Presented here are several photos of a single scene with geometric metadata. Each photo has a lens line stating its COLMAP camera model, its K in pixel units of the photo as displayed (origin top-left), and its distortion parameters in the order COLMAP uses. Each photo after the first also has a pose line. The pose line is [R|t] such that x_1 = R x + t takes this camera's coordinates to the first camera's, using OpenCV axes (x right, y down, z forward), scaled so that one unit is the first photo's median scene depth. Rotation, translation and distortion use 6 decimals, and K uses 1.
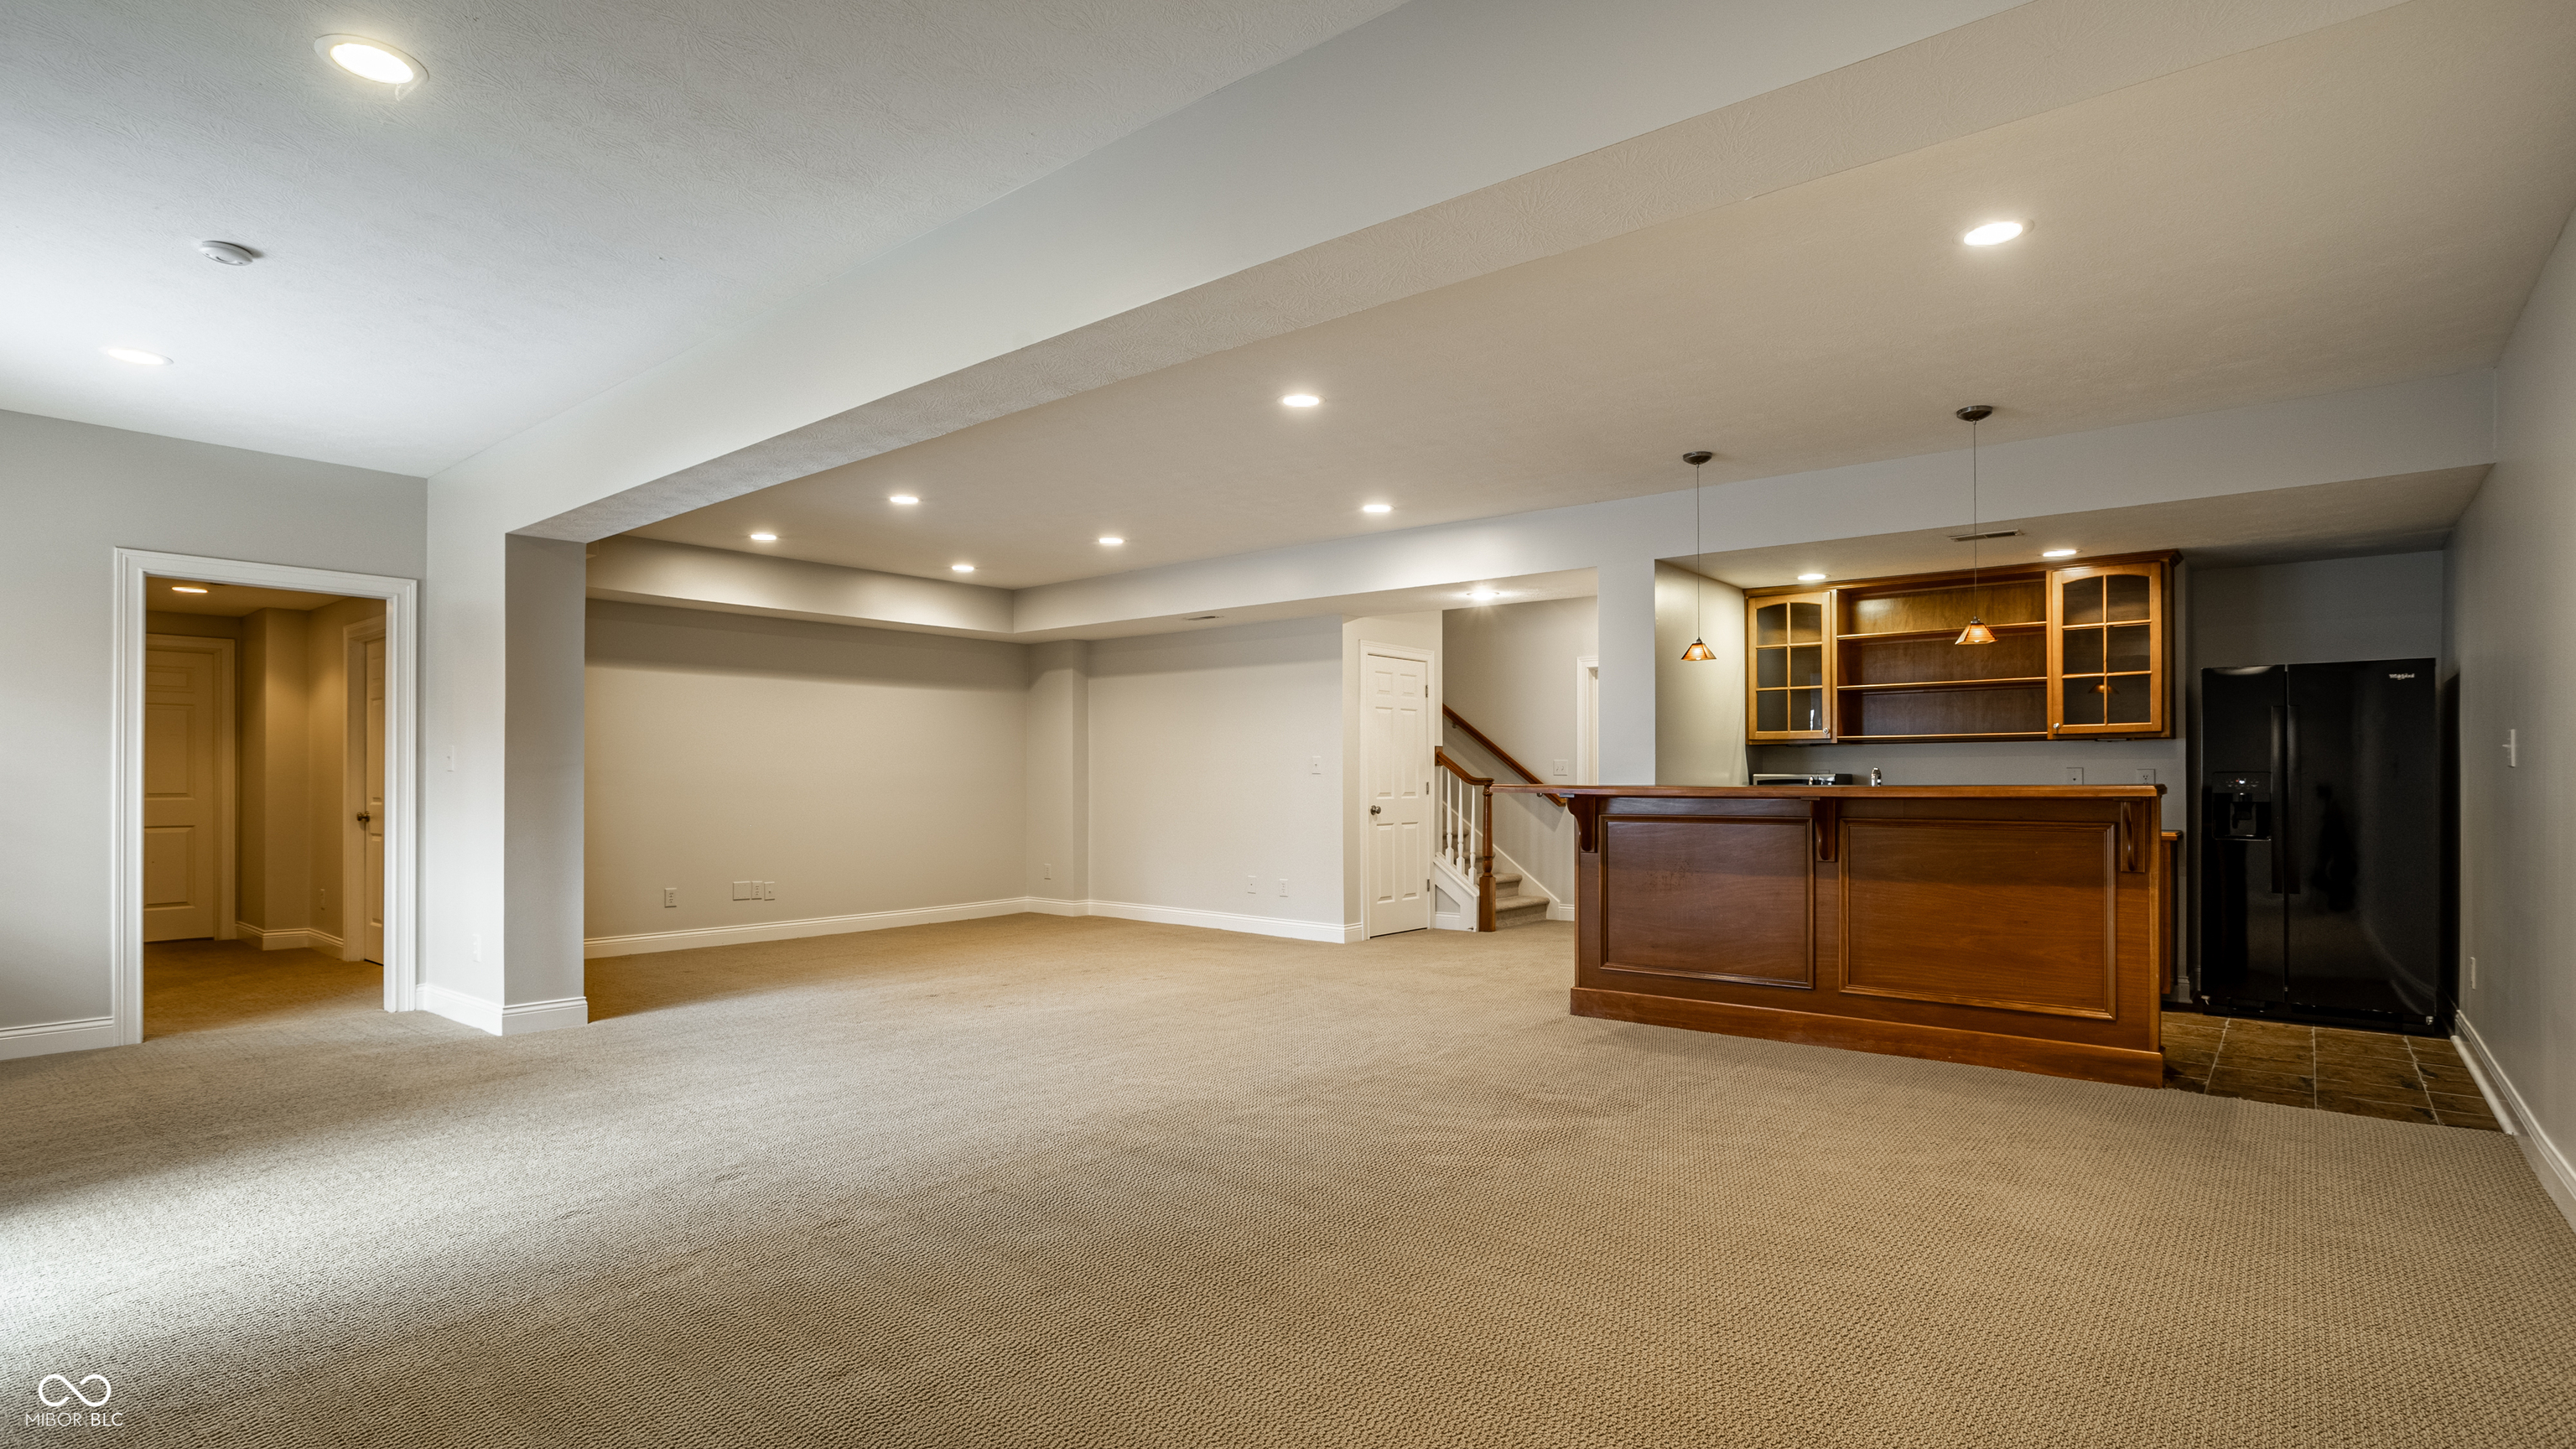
lens RADIAL K [[1242.2, 0, 1291.5], [0, 1242.2, 750.0], [0, 0, 1]] dist [-0.005475, 0.000305]
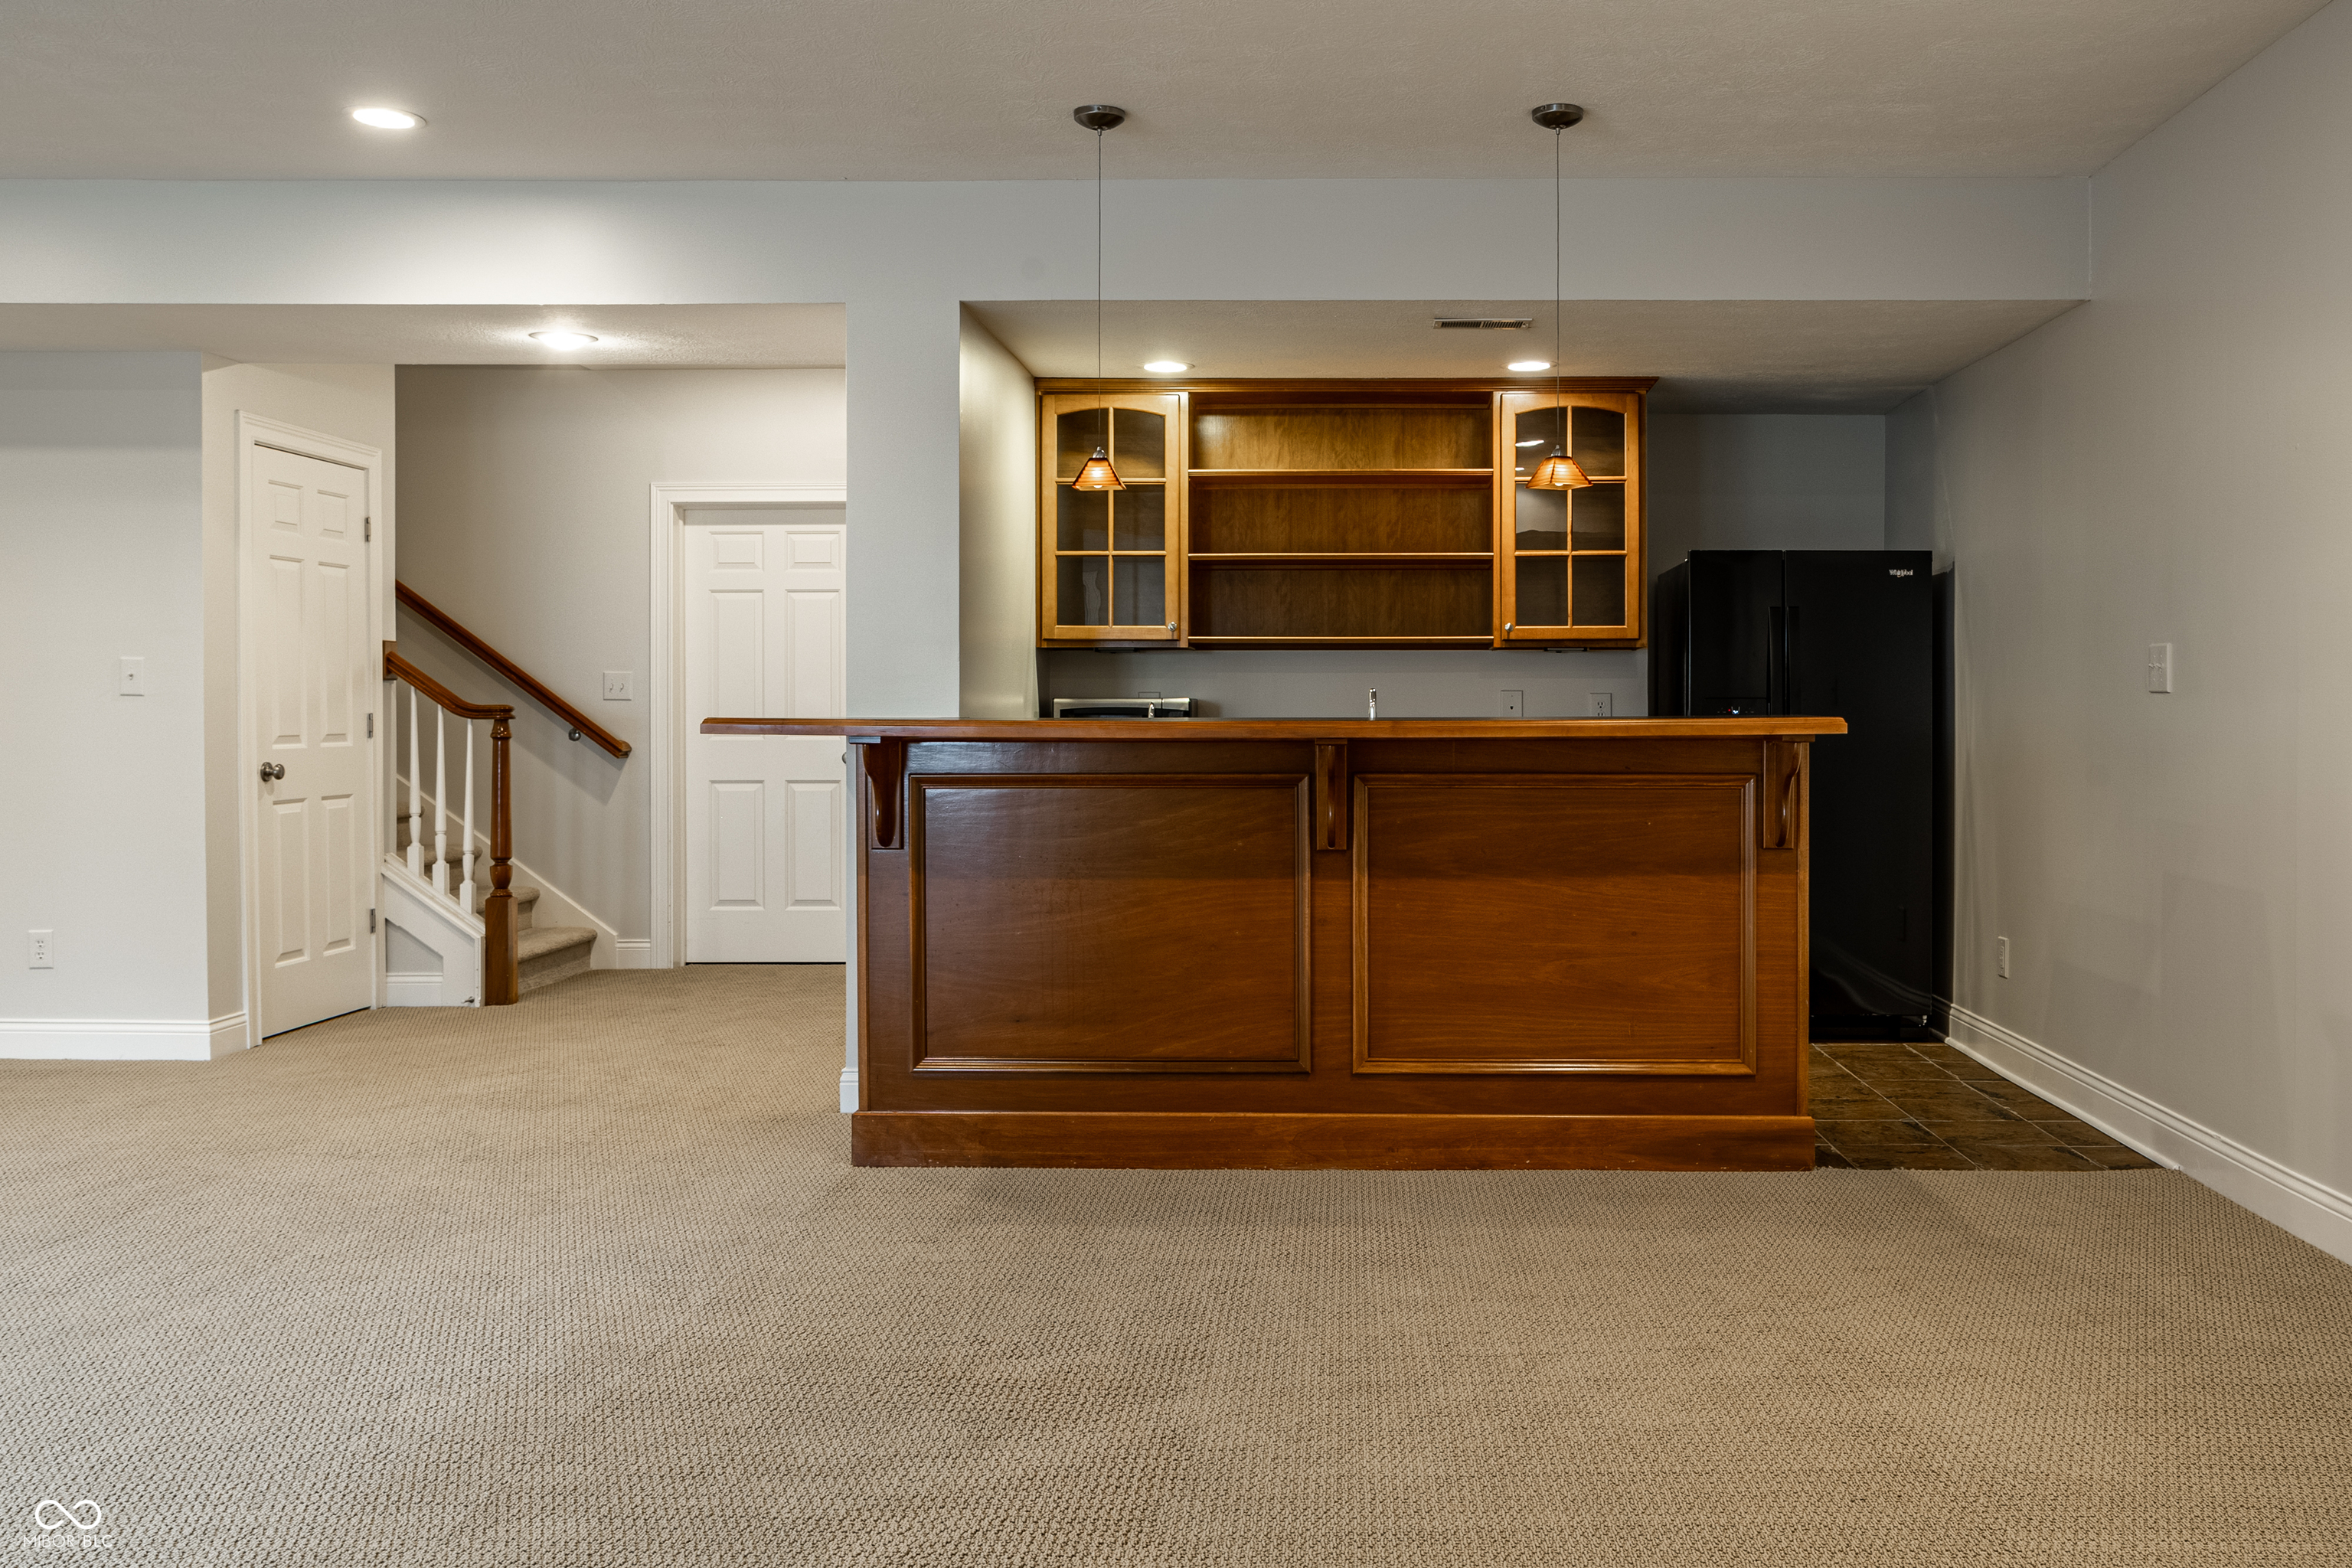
lens RADIAL K [[1971.0, 0, 1257.9], [0, 1971.0, 702.3], [0, 0, 1]] dist [-0.019114, 0.031646]
pose [[0.792224, 0.002182, 0.610226, -0.133540], [-0.014819, 0.999767, 0.015665, 0.006183], [-0.610050, -0.021453, 0.792073, 0.249235]]
